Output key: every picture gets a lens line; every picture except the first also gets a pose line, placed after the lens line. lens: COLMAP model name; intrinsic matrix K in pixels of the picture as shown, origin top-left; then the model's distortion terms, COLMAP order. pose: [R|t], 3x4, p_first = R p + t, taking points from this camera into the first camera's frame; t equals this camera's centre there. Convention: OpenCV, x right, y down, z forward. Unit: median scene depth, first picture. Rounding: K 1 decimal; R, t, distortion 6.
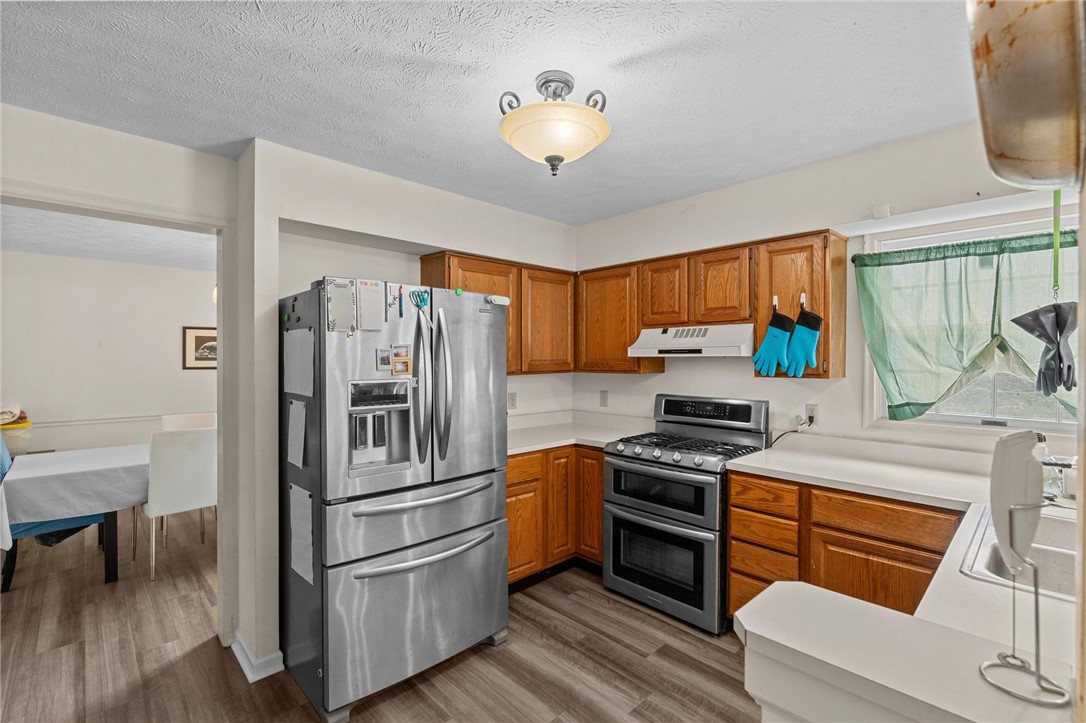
lens RADIAL K [[484.5, 0, 542.0], [0, 484.5, 363.0], [0, 0, 1]] dist [-0.013975, 0.002170]
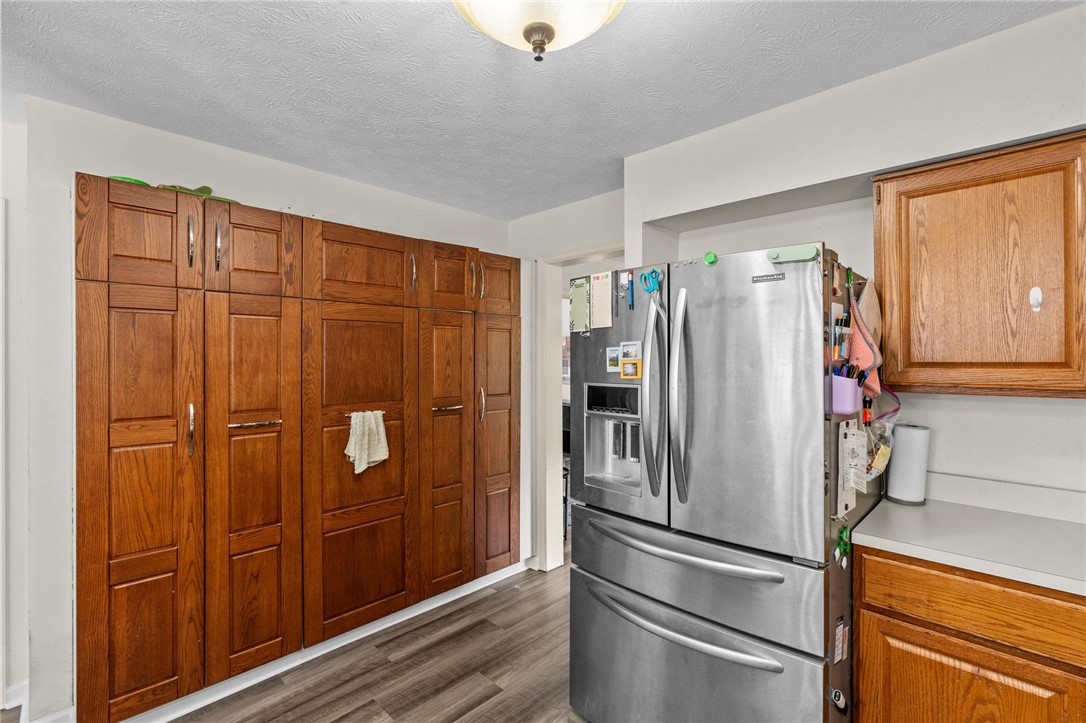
lens RADIAL K [[484.5, 0, 542.2], [0, 484.5, 353.0], [0, 0, 1]] dist [-0.013975, 0.002170]
pose [[0.032902, -0.008658, -0.999421, 0.431947], [-0.002485, 0.999959, -0.008744, -0.009784], [0.999455, 0.002771, 0.032880, 0.671821]]
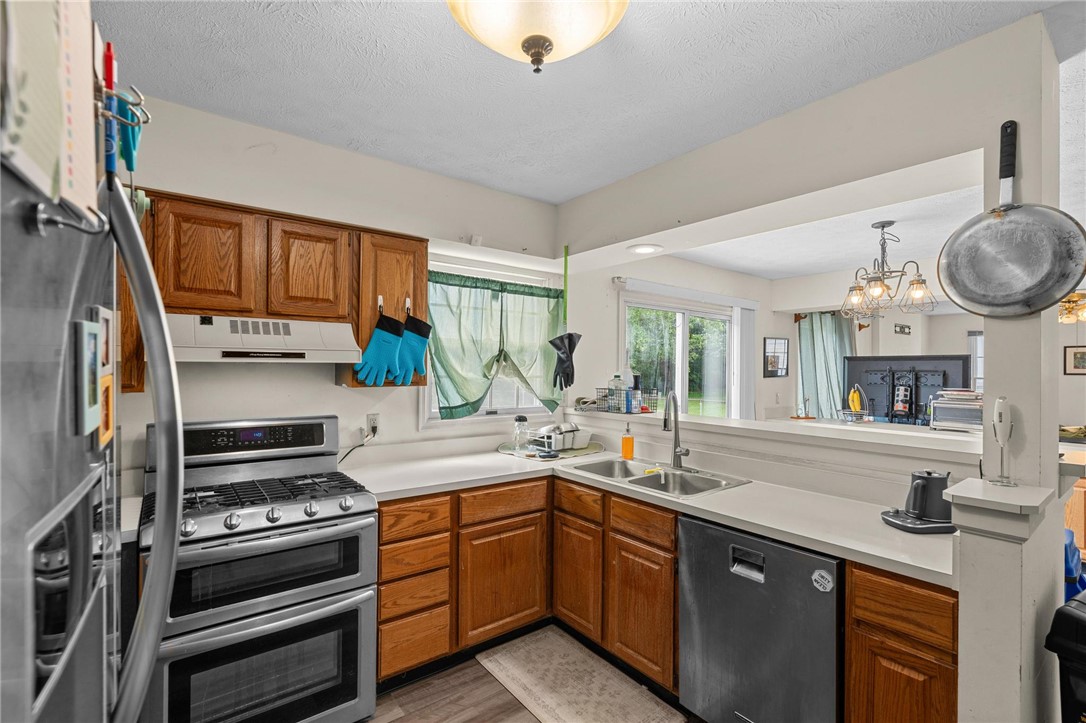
lens RADIAL K [[484.5, 0, 540.9], [0, 484.5, 363.8], [0, 0, 1]] dist [-0.013975, 0.002170]
pose [[0.101031, 0.004301, 0.994874, -0.390948], [0.003734, 0.999982, -0.004702, -0.007614], [-0.994876, 0.004189, 0.101013, 0.634952]]
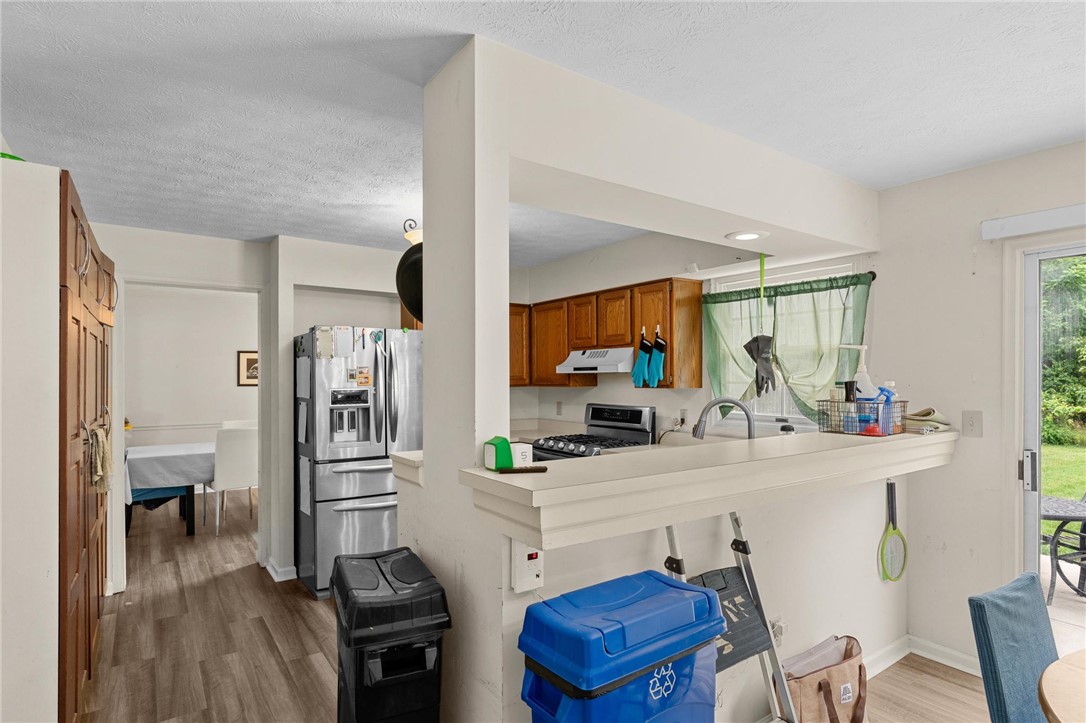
lens RADIAL K [[567.8, 0, 548.0], [0, 567.8, 379.2], [0, 0, 1]] dist [-0.018851, -0.001594]
pose [[0.990225, -0.004913, -0.139391, 0.455482], [0.004065, 0.999971, -0.006372, 0.015405], [0.139418, 0.005743, 0.990217, -0.602142]]
